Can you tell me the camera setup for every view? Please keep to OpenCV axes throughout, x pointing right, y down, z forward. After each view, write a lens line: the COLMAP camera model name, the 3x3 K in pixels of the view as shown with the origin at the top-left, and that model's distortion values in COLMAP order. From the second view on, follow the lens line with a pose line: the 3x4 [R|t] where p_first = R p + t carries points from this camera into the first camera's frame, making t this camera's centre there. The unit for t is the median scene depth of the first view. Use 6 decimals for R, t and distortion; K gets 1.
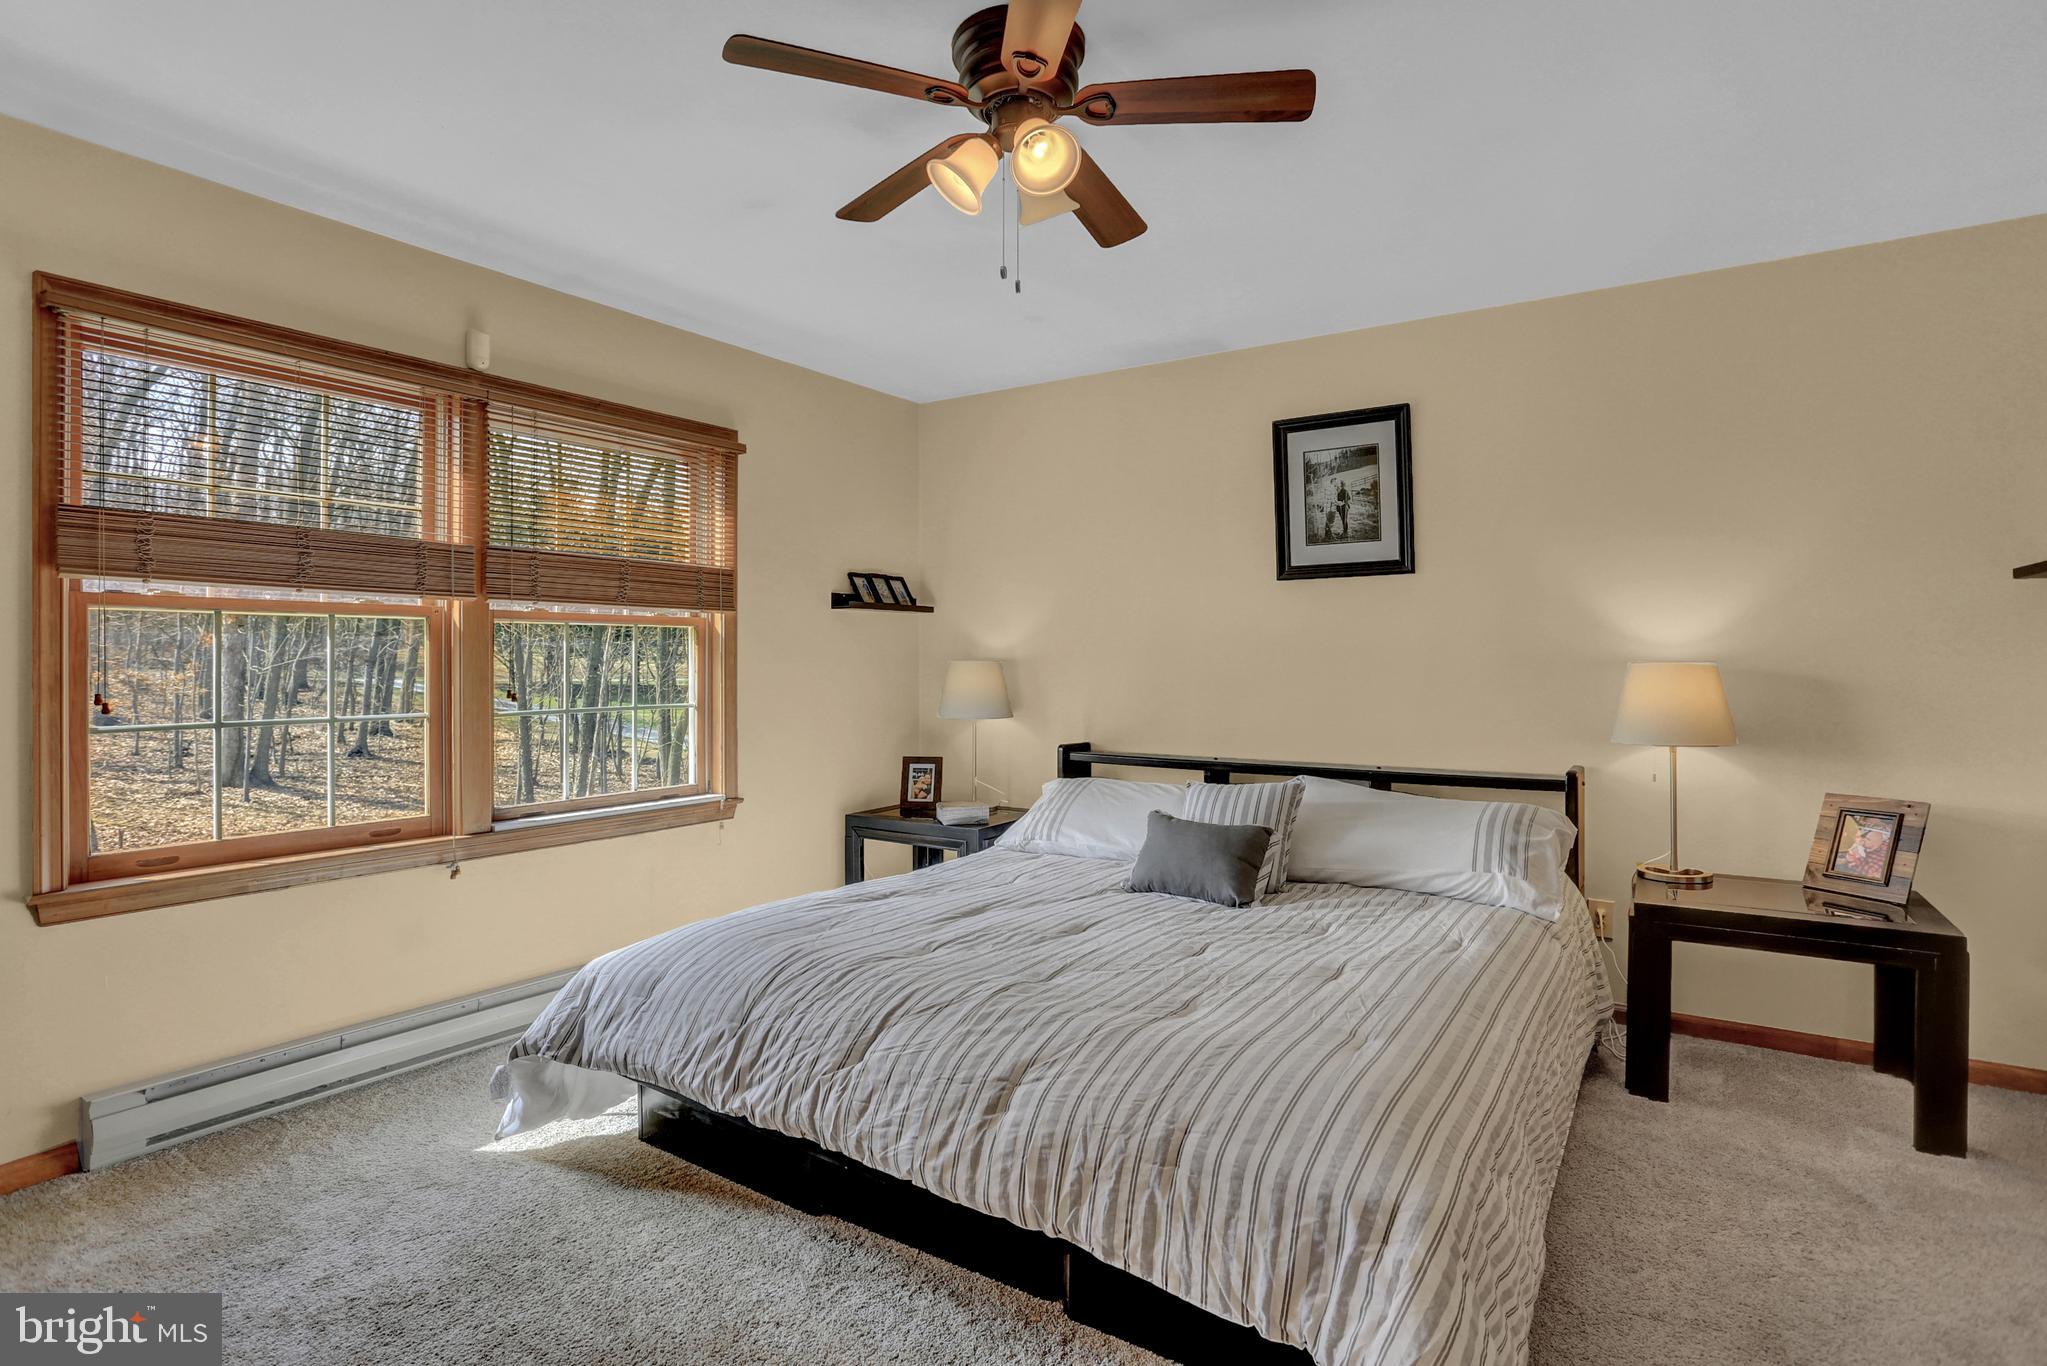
lens RADIAL K [[1006.3, 0, 1018.3], [0, 1006.3, 663.1], [0, 0, 1]] dist [-0.068610, 0.023568]
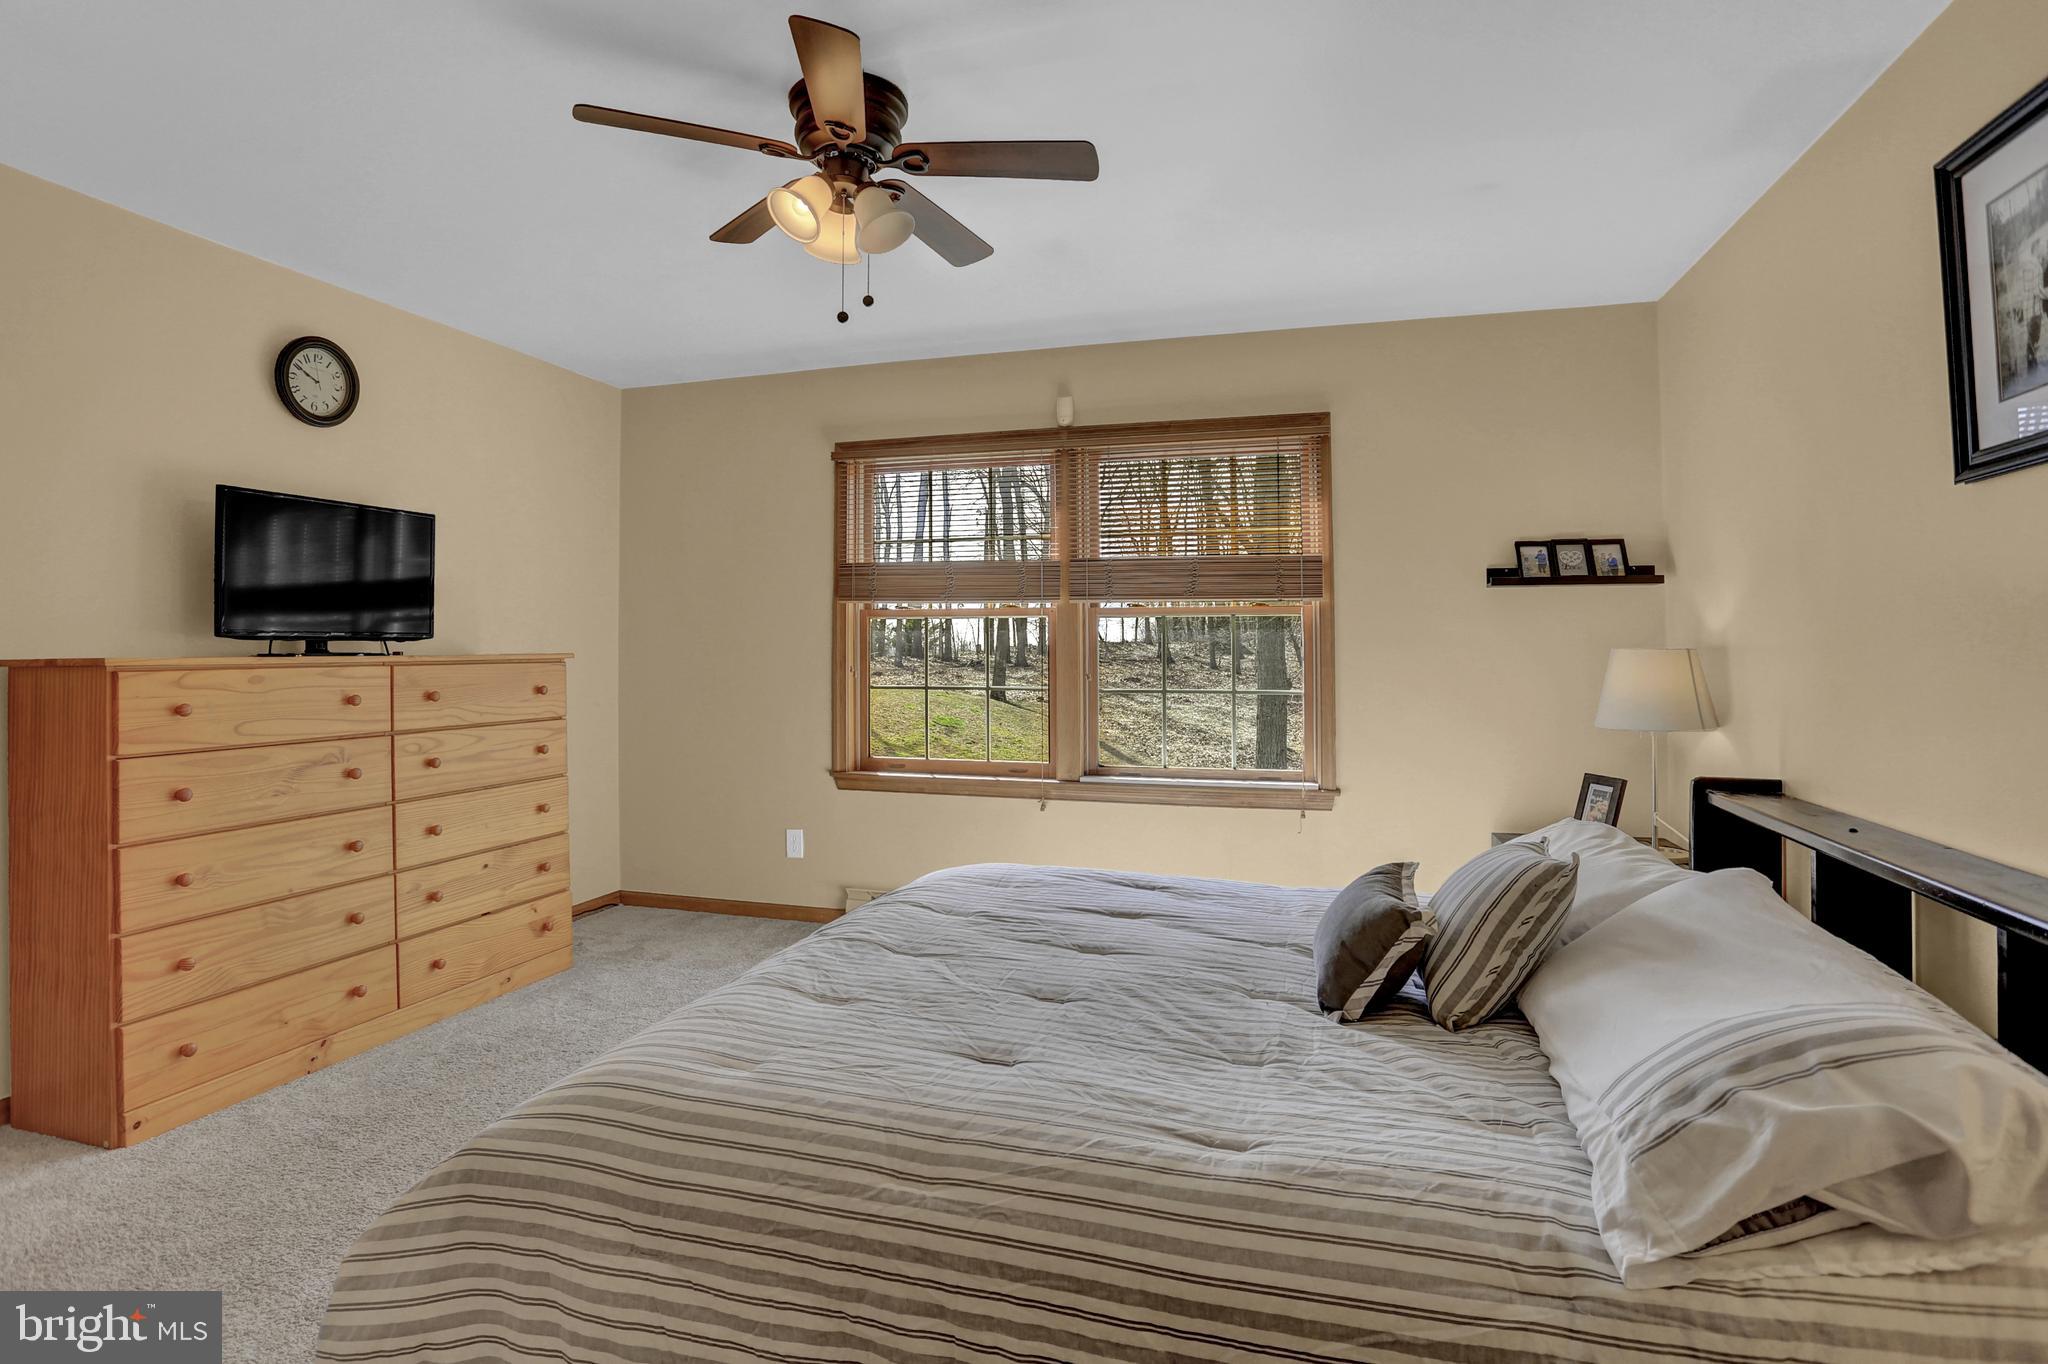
lens RADIAL K [[1006.7, 0, 1018.8], [0, 1006.7, 662.1], [0, 0, 1]] dist [-0.068610, 0.023568]
pose [[0.311692, 0.013103, -0.950093, 0.573434], [-0.003395, 0.999914, 0.012676, -0.000706], [0.950177, -0.000726, 0.311709, 0.427612]]
